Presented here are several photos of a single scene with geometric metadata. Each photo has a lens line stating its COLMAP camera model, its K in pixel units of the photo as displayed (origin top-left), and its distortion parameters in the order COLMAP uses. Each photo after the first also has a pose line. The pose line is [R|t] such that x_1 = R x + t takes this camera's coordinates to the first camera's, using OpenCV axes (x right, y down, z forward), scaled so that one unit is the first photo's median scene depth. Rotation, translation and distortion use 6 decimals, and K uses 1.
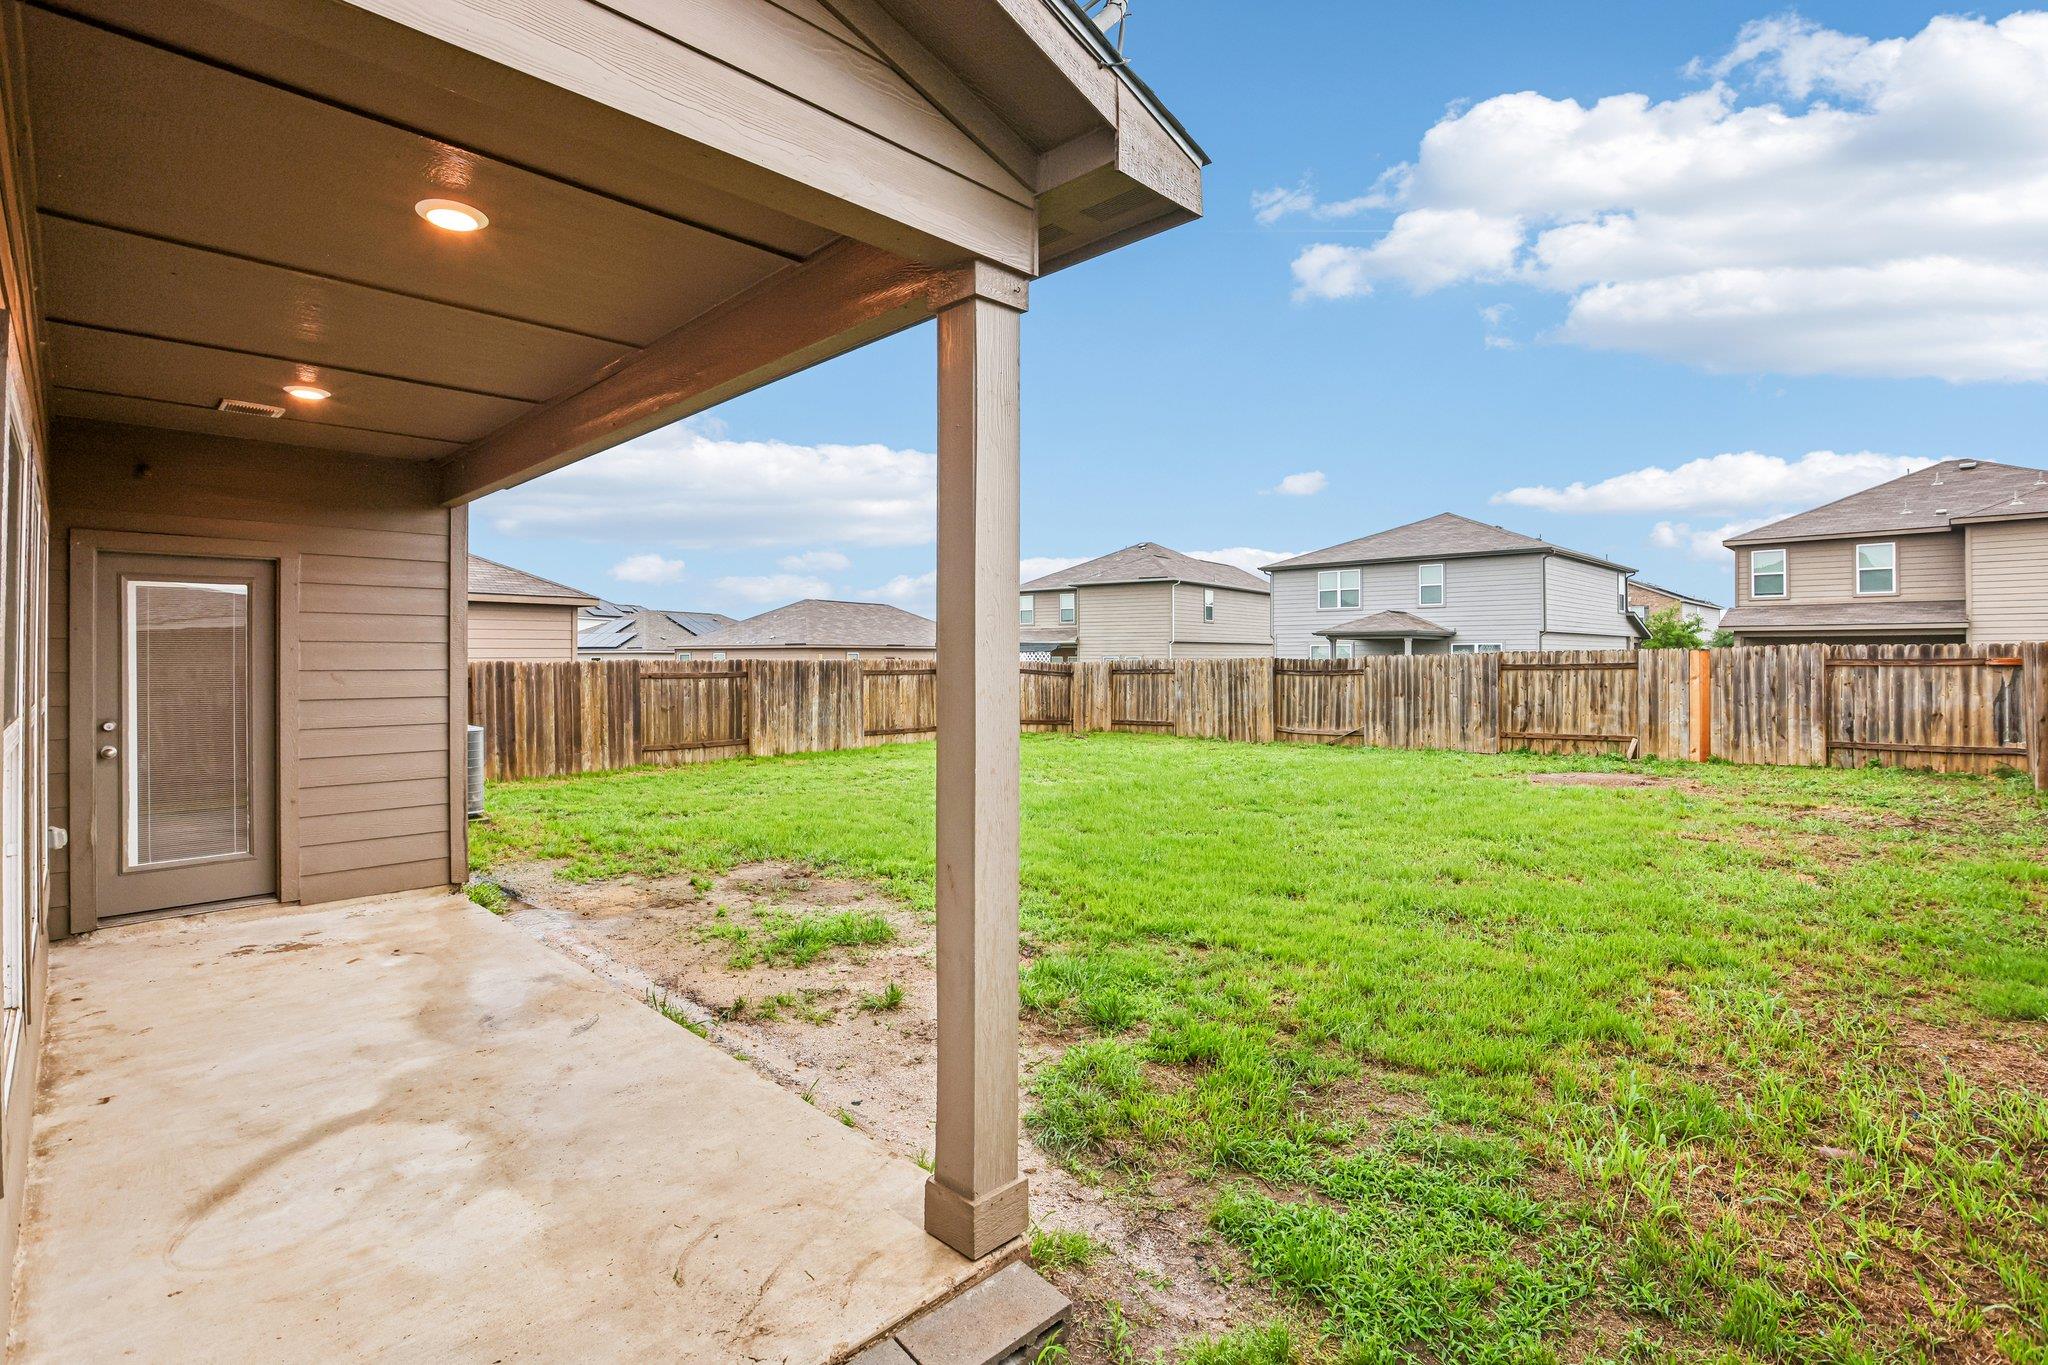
lens RADIAL K [[951.3, 0, 1030.2], [0, 951.3, 673.5], [0, 0, 1]] dist [-0.062439, 0.025042]
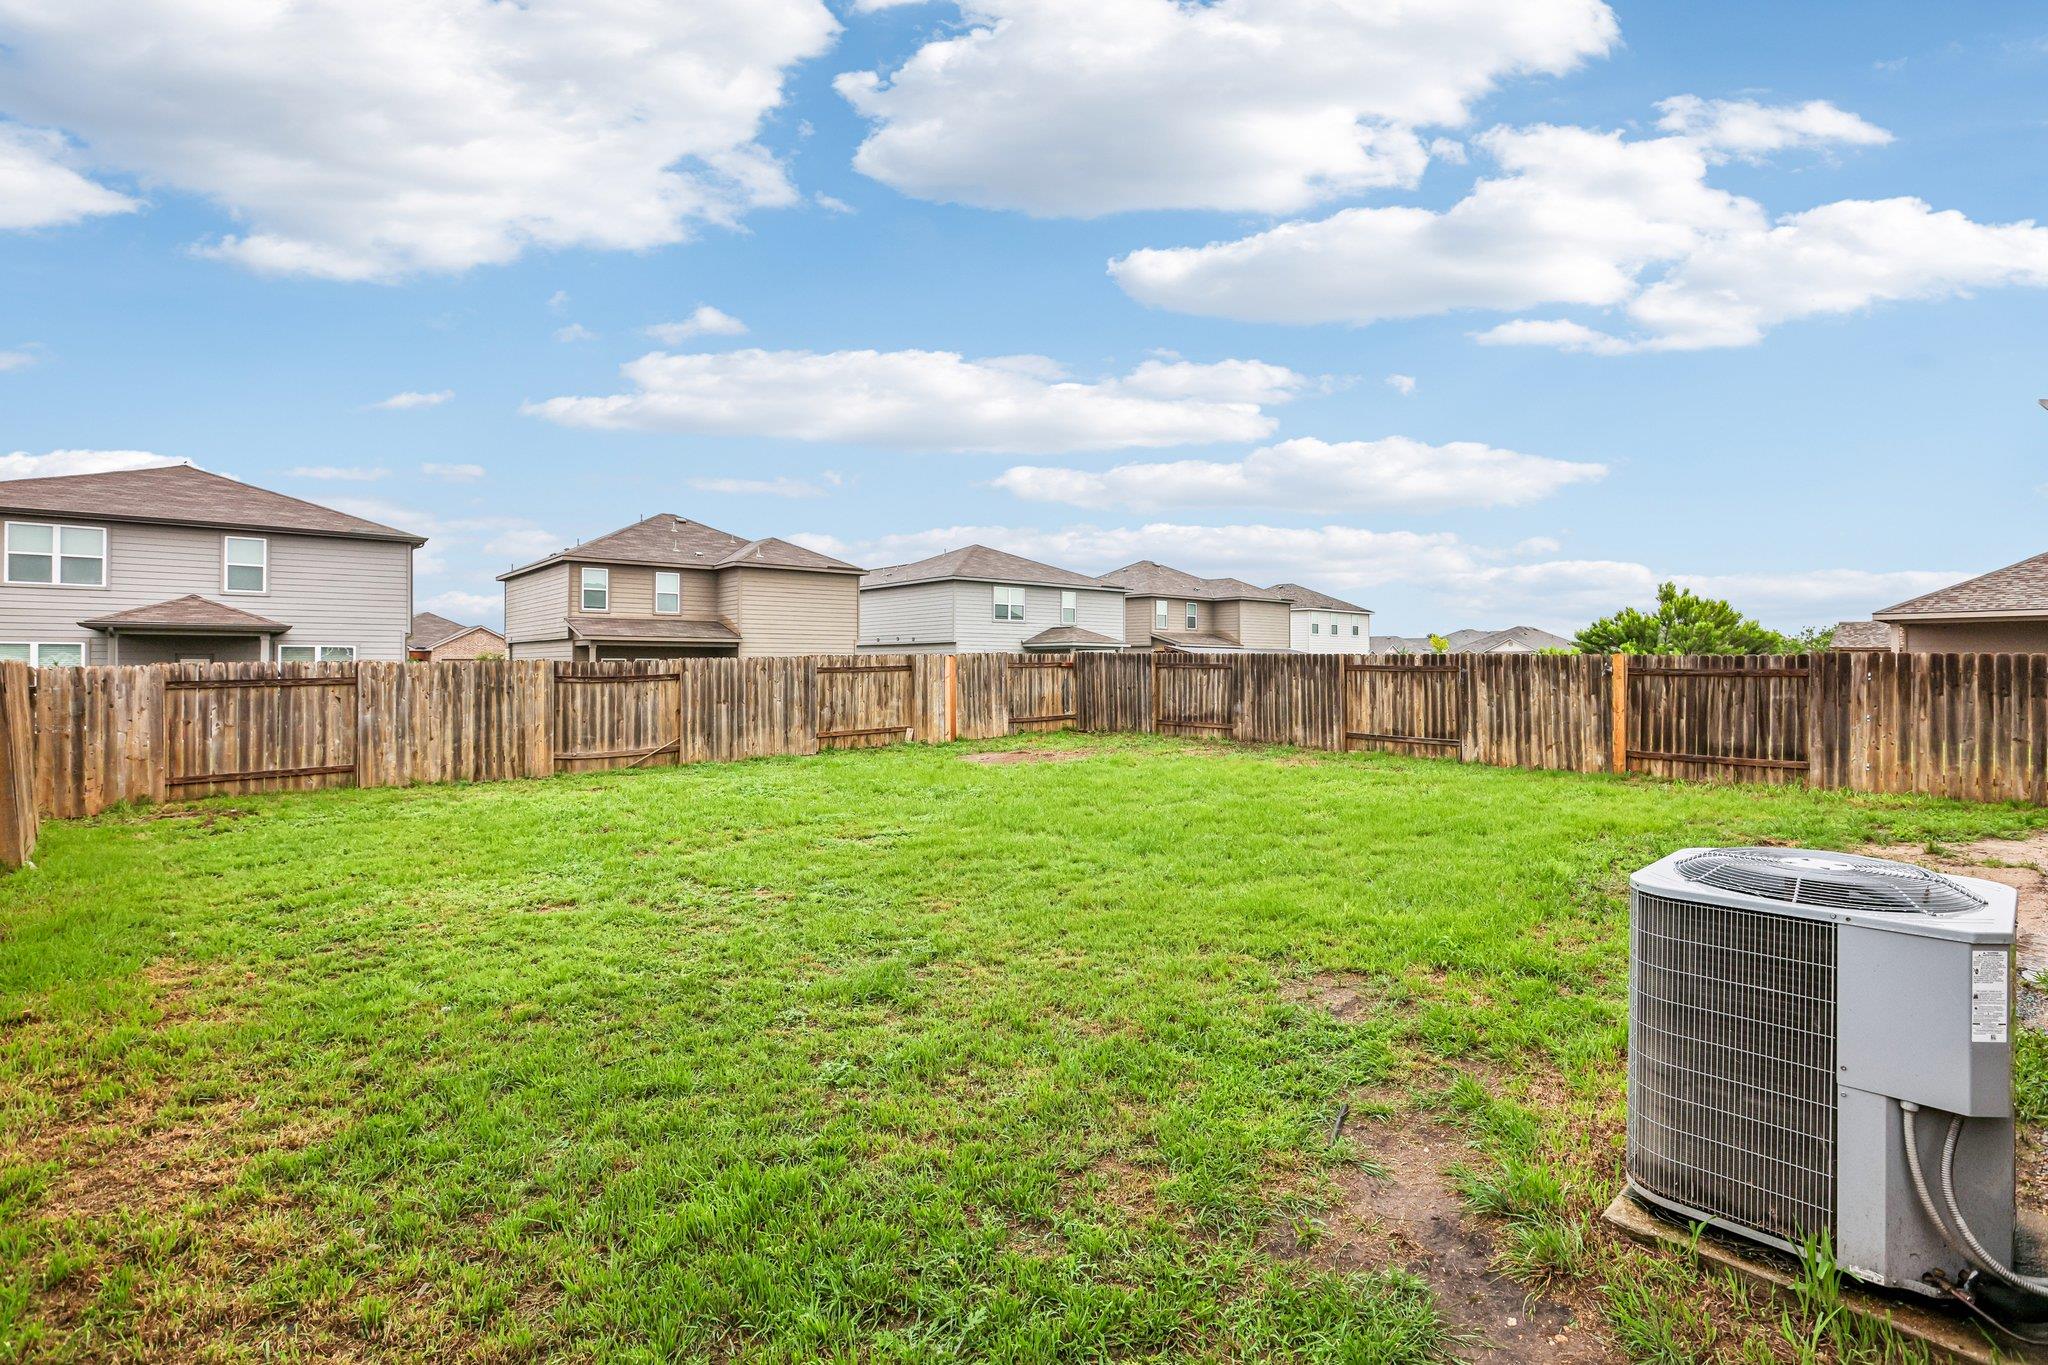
lens RADIAL K [[911.8, 0, 1024.0], [0, 911.8, 682.5], [0, 0, 1]] dist [-0.043881, 0.011255]
pose [[0.095237, -0.016021, 0.995326, -0.456764], [0.013848, 0.999795, 0.014768, -0.004457], [-0.995358, 0.012377, 0.095439, 0.653511]]
